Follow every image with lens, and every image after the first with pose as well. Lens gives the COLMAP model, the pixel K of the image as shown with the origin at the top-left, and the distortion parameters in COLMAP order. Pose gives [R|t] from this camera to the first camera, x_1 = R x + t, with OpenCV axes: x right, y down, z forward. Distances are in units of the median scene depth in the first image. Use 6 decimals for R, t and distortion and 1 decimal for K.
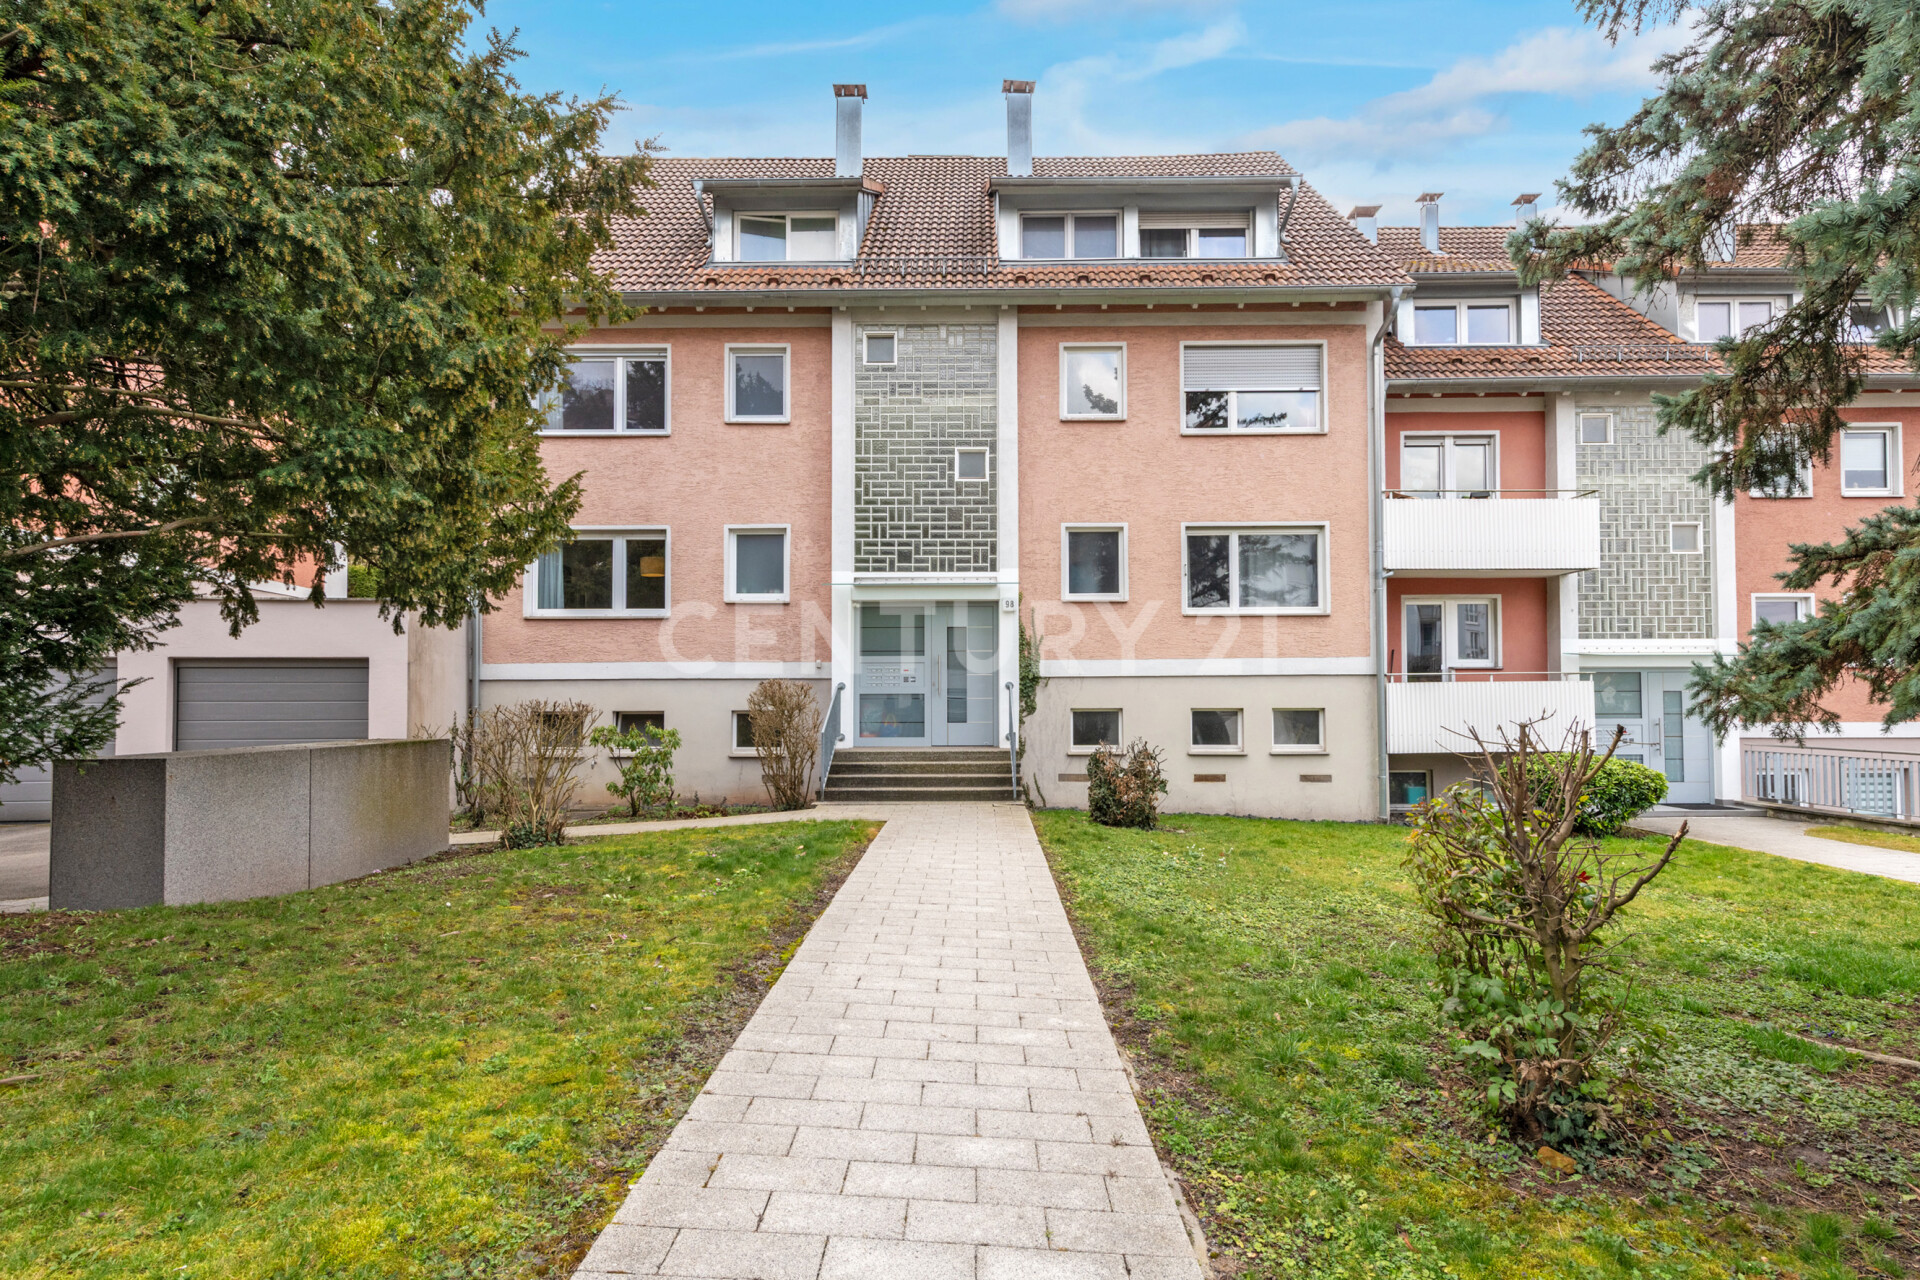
lens RADIAL K [[937.5, 0, 960.0], [0, 937.5, 640.0], [0, 0, 1]] dist [0.025551, -0.018477]
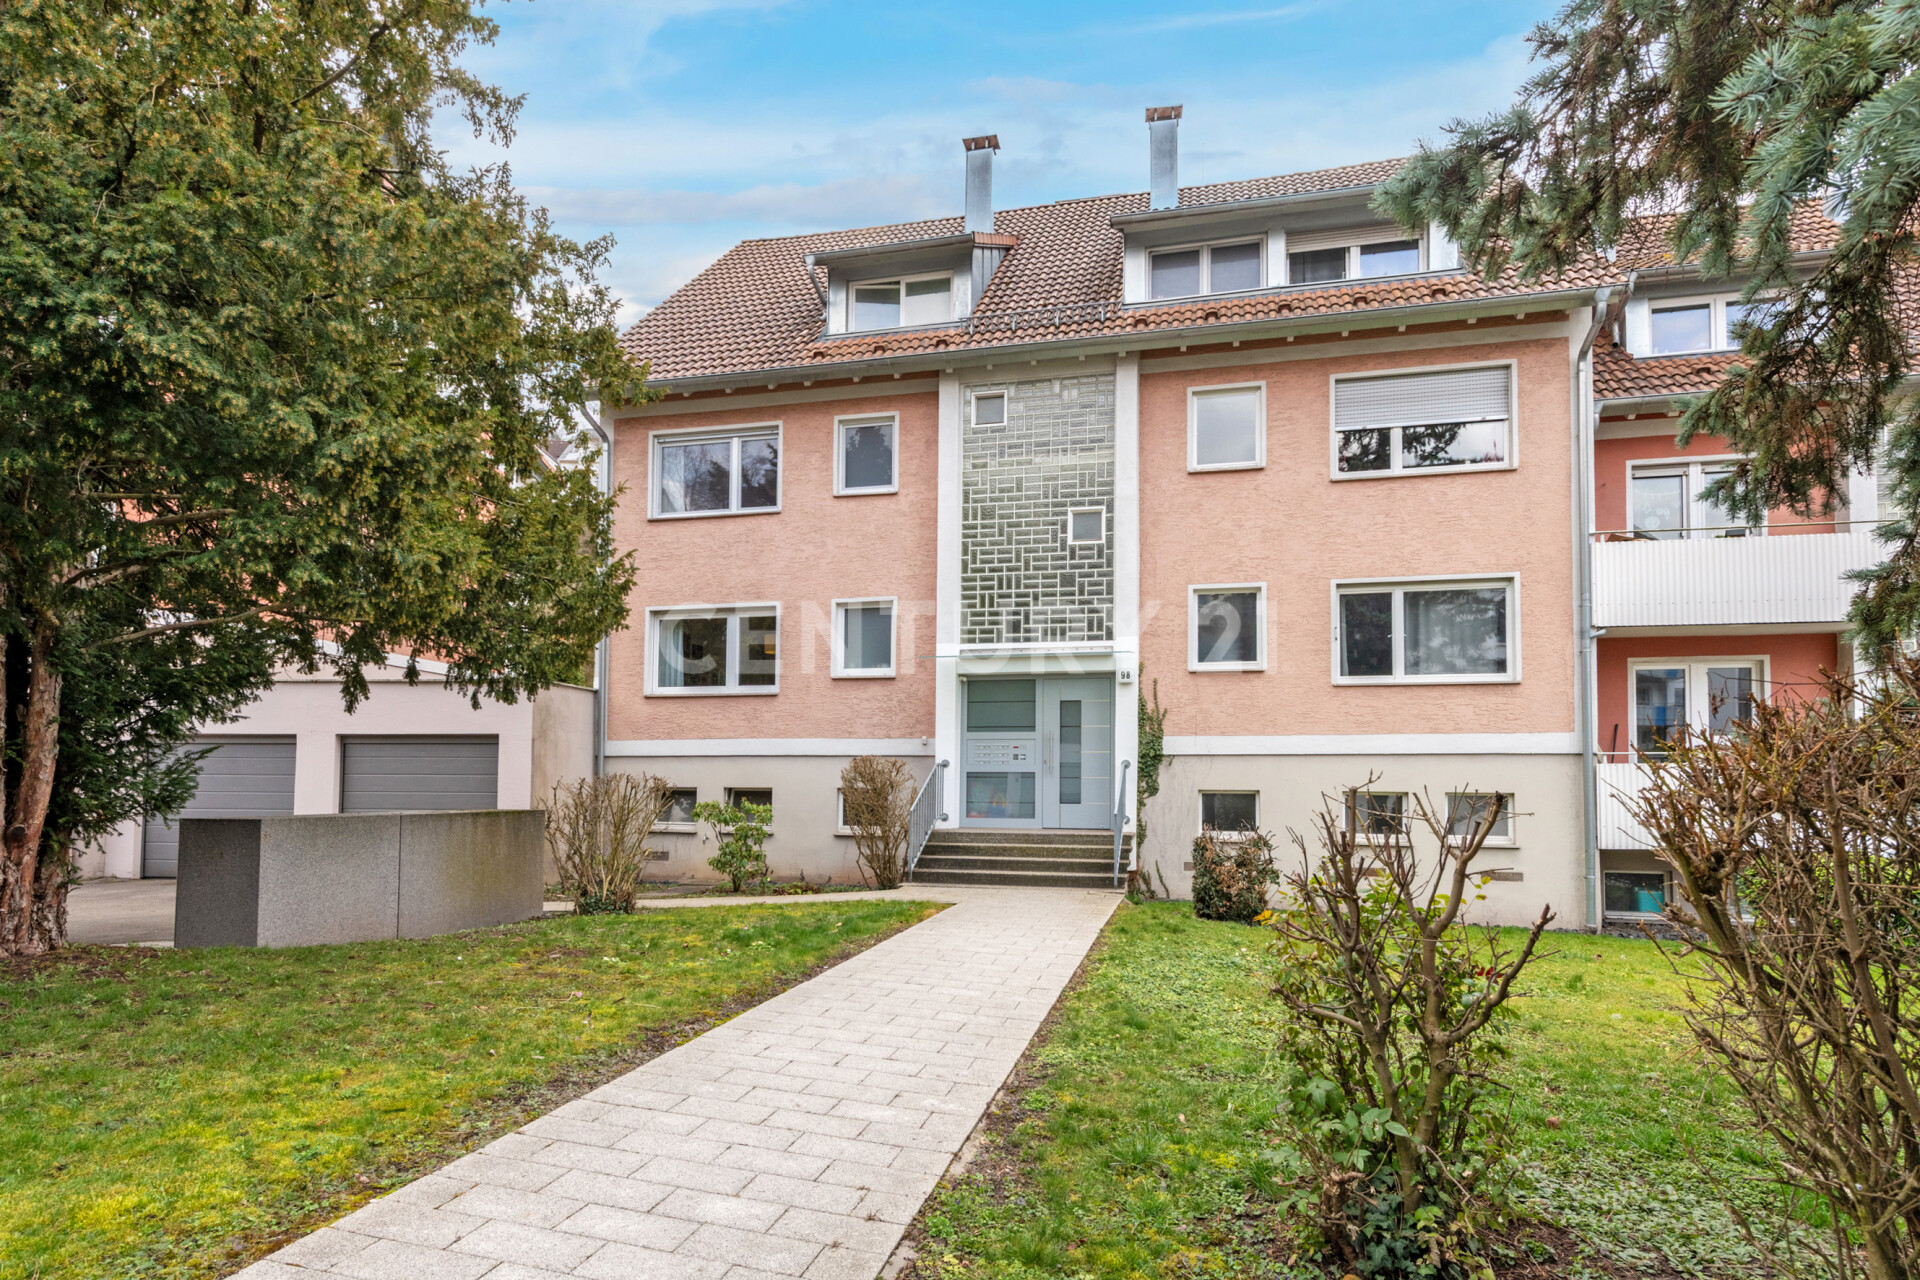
lens RADIAL K [[1007.8, 0, 959.1], [0, 1007.8, 704.8], [0, 0, 1]] dist [0.027988, -0.019210]
pose [[0.974465, -0.008764, -0.224367, 0.113535], [0.005074, 0.999842, -0.017016, 0.006576], [0.224481, 0.015443, 0.974356, 0.001112]]
